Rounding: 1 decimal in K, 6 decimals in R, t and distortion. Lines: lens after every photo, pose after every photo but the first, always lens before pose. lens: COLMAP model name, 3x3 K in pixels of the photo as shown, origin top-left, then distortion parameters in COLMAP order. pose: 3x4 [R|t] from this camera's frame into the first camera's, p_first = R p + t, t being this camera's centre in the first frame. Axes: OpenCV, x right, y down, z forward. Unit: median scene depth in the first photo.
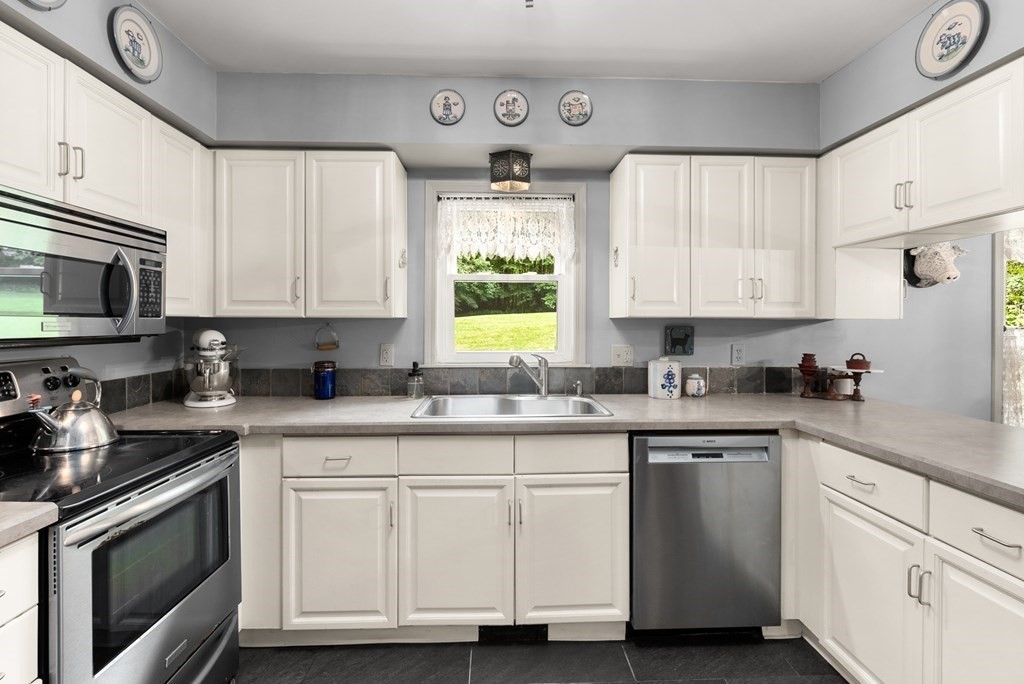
lens RADIAL K [[486.6, 0, 510.8], [0, 486.6, 324.3], [0, 0, 1]] dist [-0.003870, 0.000586]
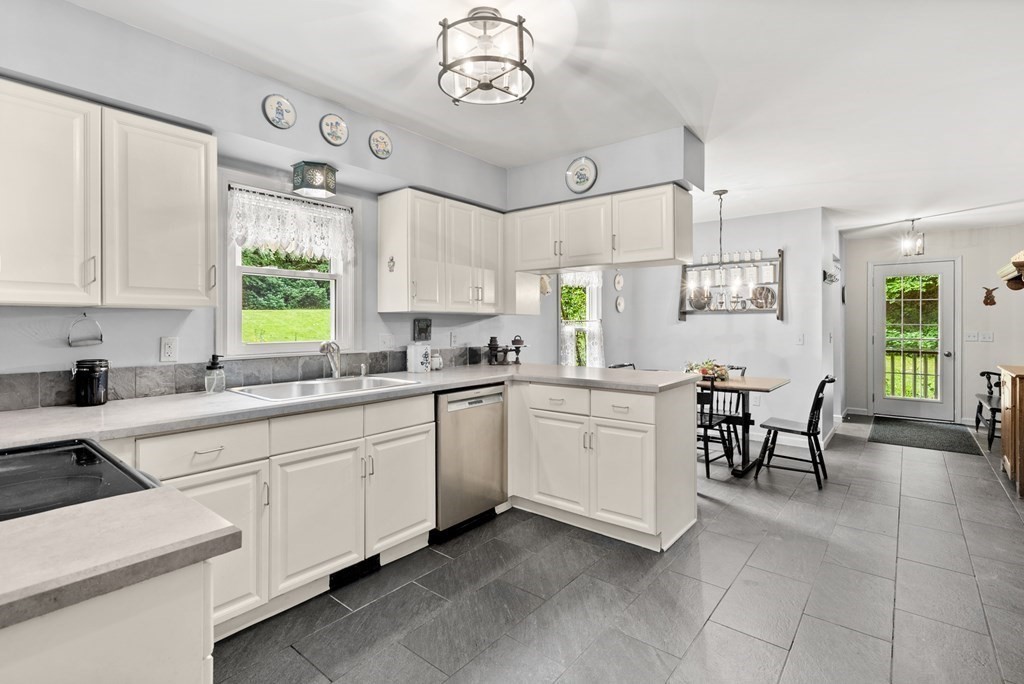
lens RADIAL K [[486.6, 0, 510.8], [0, 486.6, 324.3], [0, 0, 1]] dist [-0.003870, 0.000586]
pose [[0.657880, -0.003619, 0.753114, -0.573006], [0.006019, 0.999982, -0.000453, 0.022562], [-0.753099, 0.004830, 0.657889, -0.076735]]
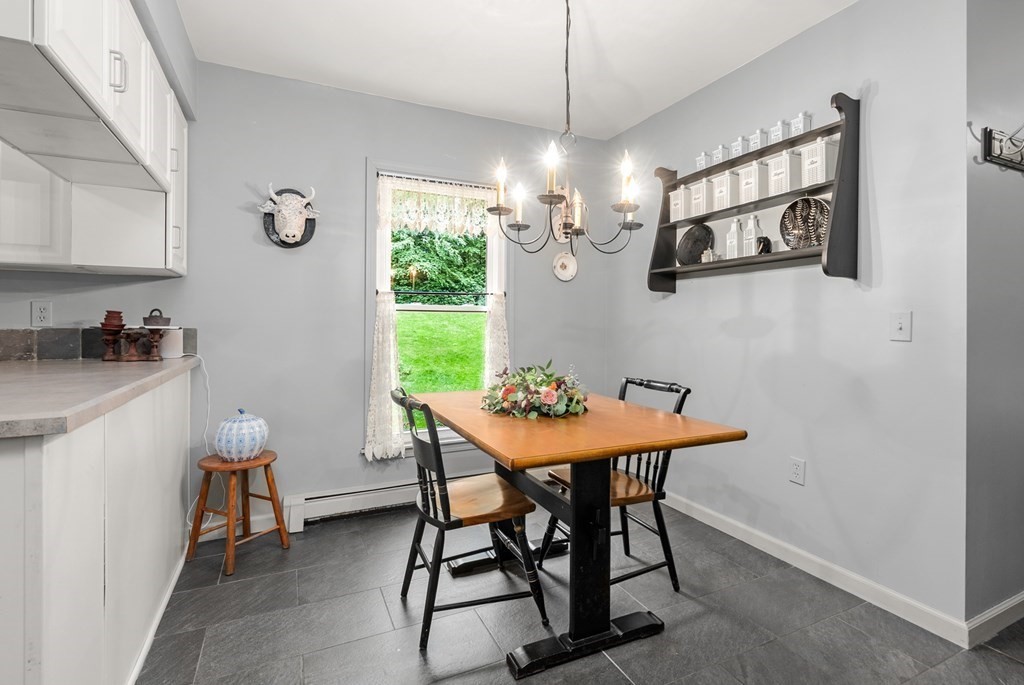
lens RADIAL K [[486.6, 0, 510.8], [0, 486.6, 324.8], [0, 0, 1]] dist [-0.003870, 0.000586]
pose [[0.918375, -0.000015, 0.395711, 1.006355], [0.000225, 1.000000, -0.000485, 0.093775], [-0.395711, 0.000535, 0.918375, -0.098850]]
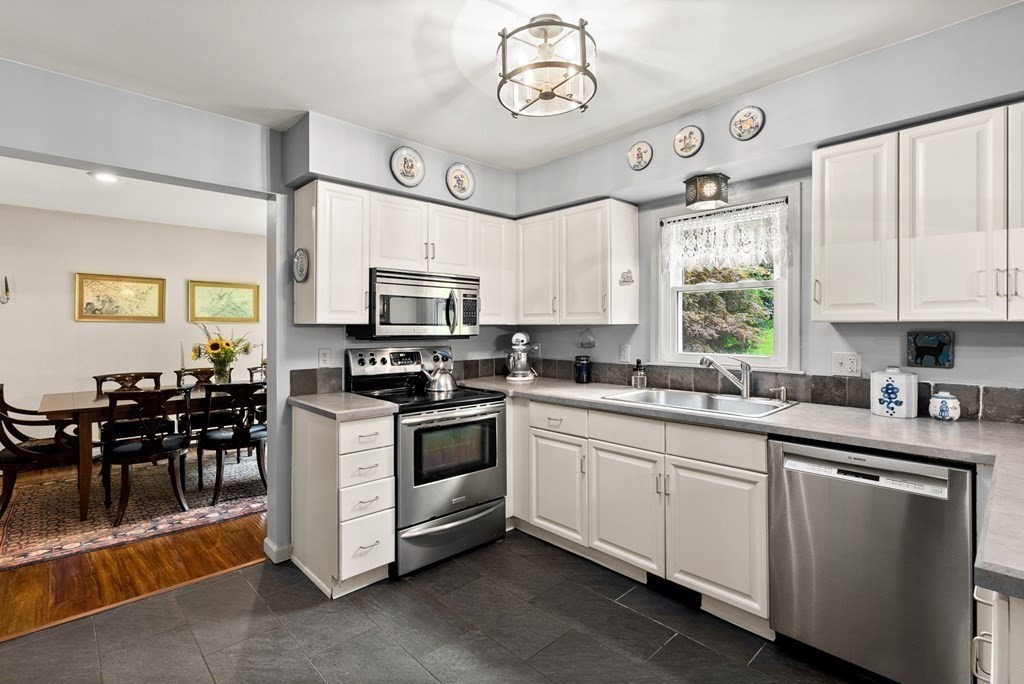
lens RADIAL K [[485.5, 0, 507.0], [0, 485.5, 328.2], [0, 0, 1]] dist [-0.001336, 0.000663]
pose [[0.654346, -0.000793, -0.756195, 0.562978], [-0.000225, 0.999999, -0.001243, -0.001182], [0.756195, 0.000984, 0.654345, -0.072680]]
